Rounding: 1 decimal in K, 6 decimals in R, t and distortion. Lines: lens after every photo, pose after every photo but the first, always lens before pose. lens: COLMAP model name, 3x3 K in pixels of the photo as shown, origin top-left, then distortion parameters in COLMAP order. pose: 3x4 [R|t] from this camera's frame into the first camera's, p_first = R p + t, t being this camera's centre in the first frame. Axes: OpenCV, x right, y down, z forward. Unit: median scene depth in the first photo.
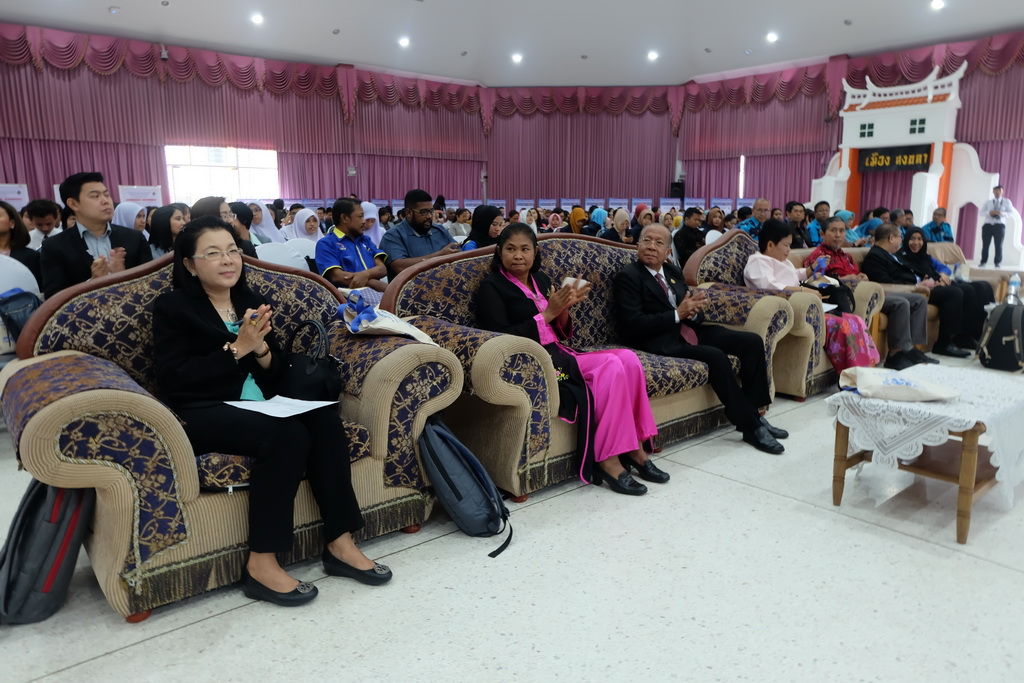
lens RADIAL K [[712.0, 0, 511.5], [0, 712.0, 336.9], [0, 0, 1]] dist [-0.052098, 0.049018]
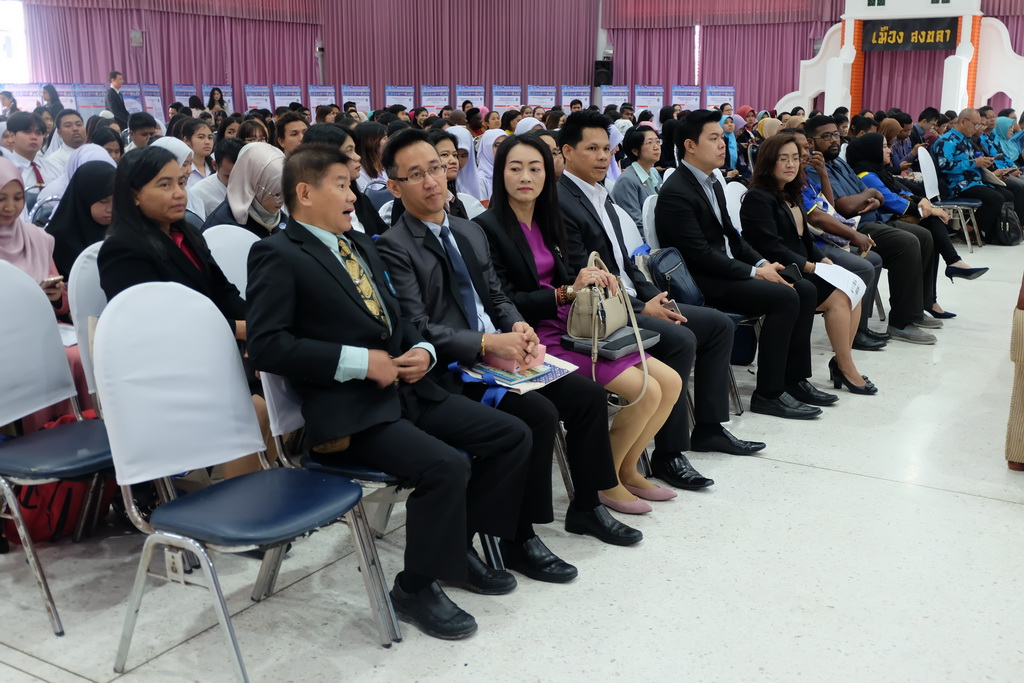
lens RADIAL K [[1123.7, 0, 512.8], [0, 1123.7, 340.4], [0, 0, 1]] dist [-0.004341, 0.000000]
pose [[0.953164, -0.062480, 0.295929, -0.260453], [0.049852, 0.997502, 0.050036, -0.001799], [-0.298316, -0.032940, 0.953898, -0.058713]]
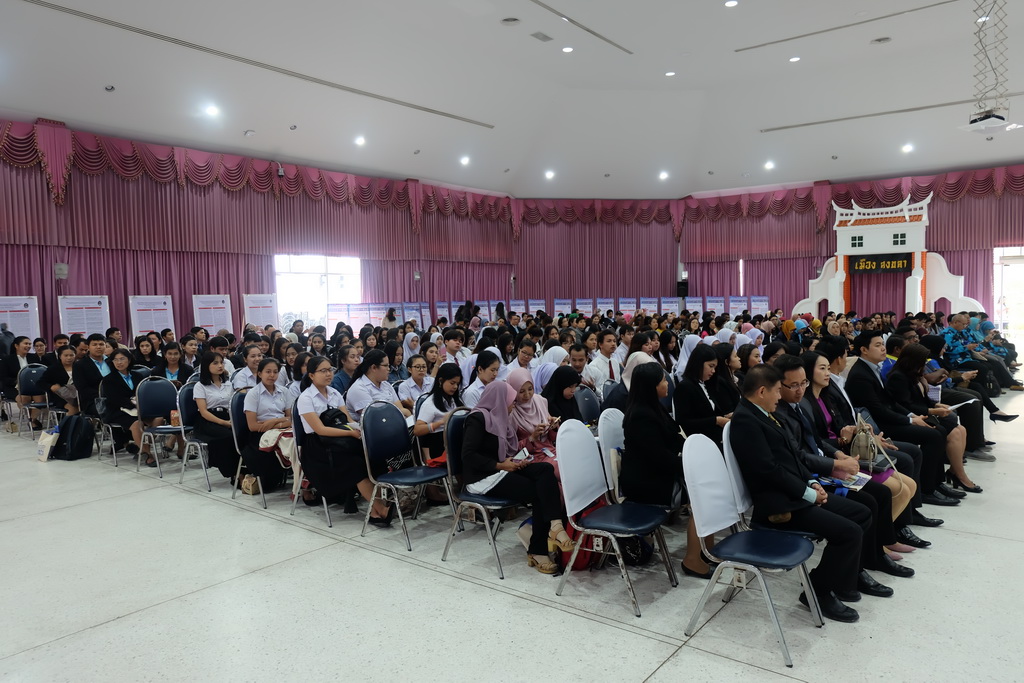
lens RADIAL K [[712.0, 0, 509.2], [0, 712.0, 345.4], [0, 0, 1]] dist [-0.052098, 0.049018]
pose [[0.980332, -0.027156, 0.195478, -0.354858], [0.048144, 0.993471, -0.103433, -0.011506], [-0.191393, 0.110810, 0.975238, -0.080311]]
